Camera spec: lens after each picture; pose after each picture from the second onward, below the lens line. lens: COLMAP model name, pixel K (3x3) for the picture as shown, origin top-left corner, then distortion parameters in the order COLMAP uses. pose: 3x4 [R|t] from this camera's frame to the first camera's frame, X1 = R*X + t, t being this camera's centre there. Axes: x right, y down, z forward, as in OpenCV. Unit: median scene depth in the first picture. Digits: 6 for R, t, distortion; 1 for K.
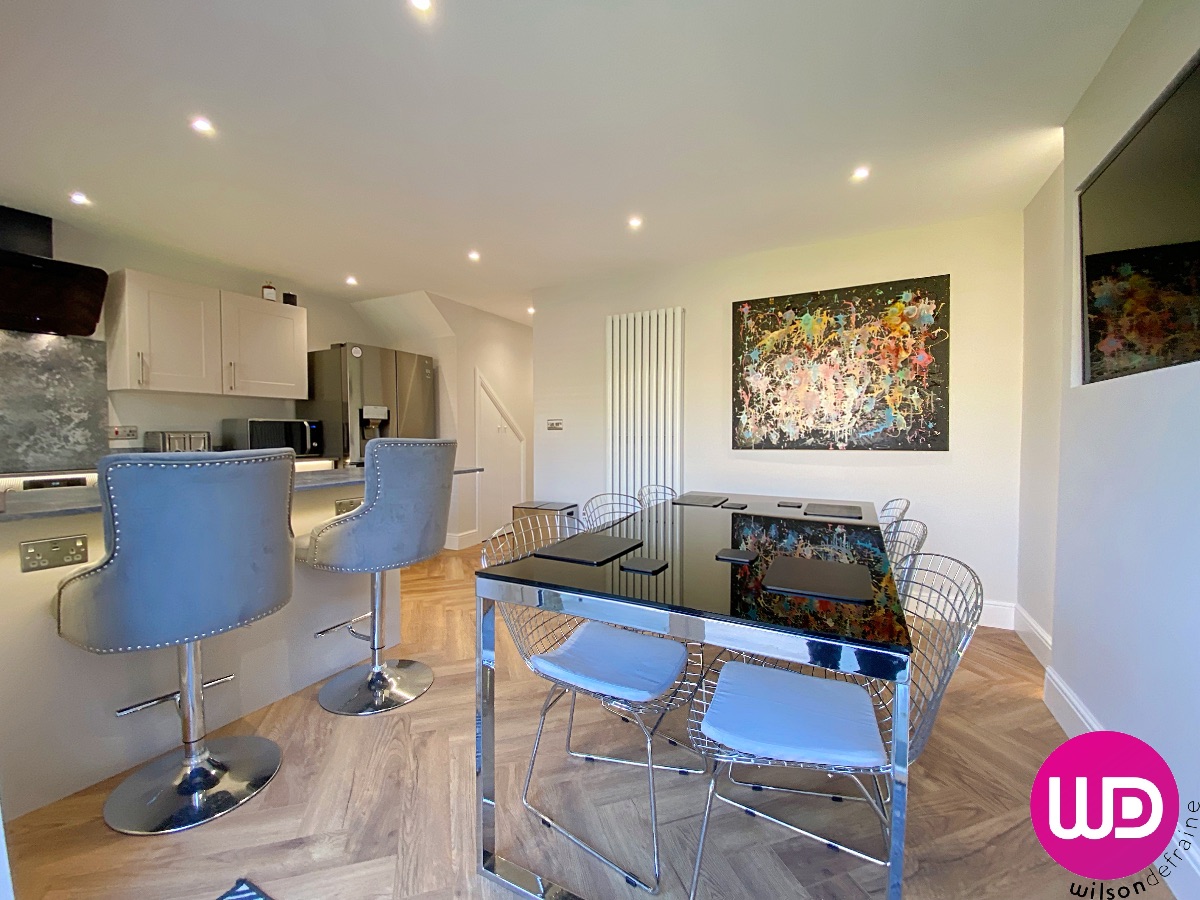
lens RADIAL K [[491.1, 0, 600.0], [0, 491.1, 450.0], [0, 0, 1]] dist [0.013339, -0.018396]
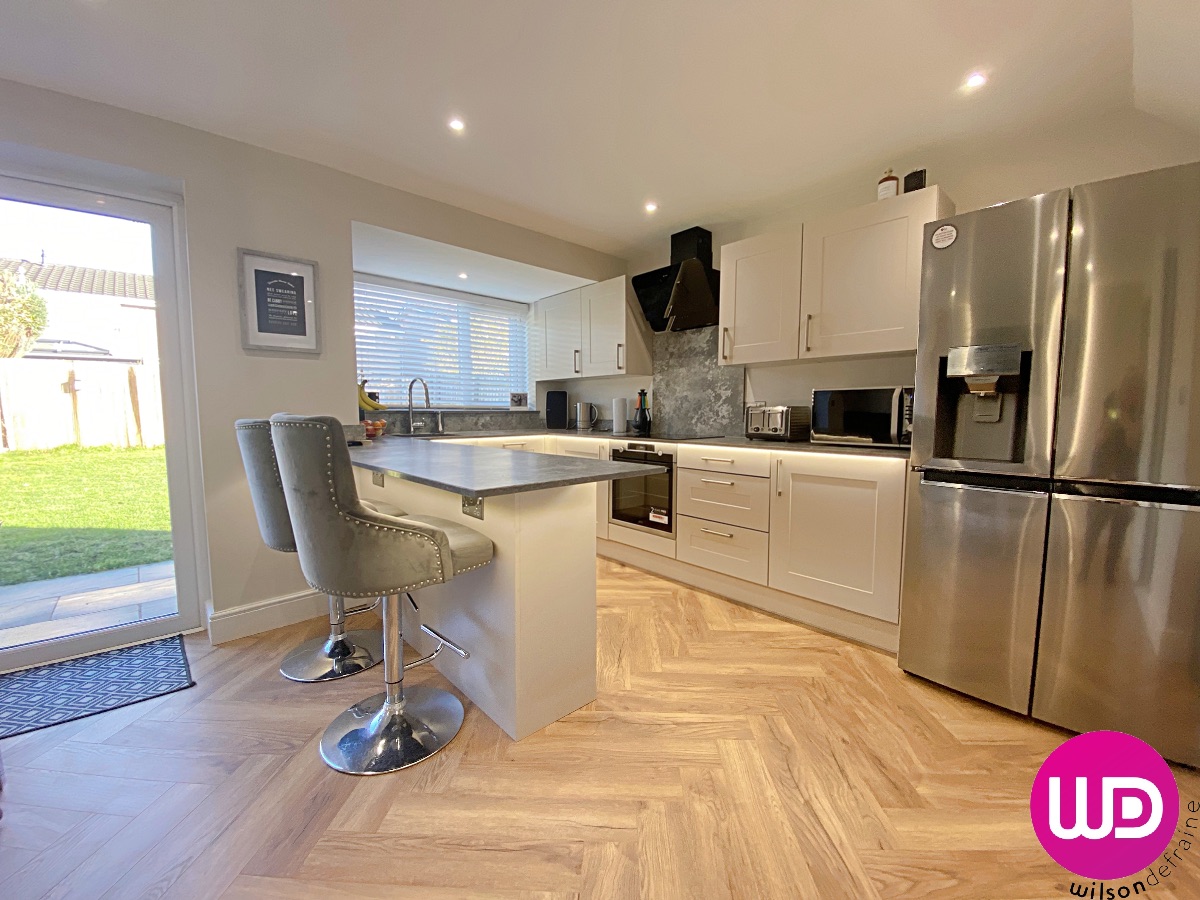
lens RADIAL K [[479.1, 0, 597.9], [0, 479.1, 449.9], [0, 0, 1]] dist [0.049139, -0.043184]
pose [[-0.349076, 0.076866, -0.933937, 0.092832], [-0.032246, 0.995055, 0.093949, -0.033051], [0.936540, 0.062911, -0.344871, 1.066537]]
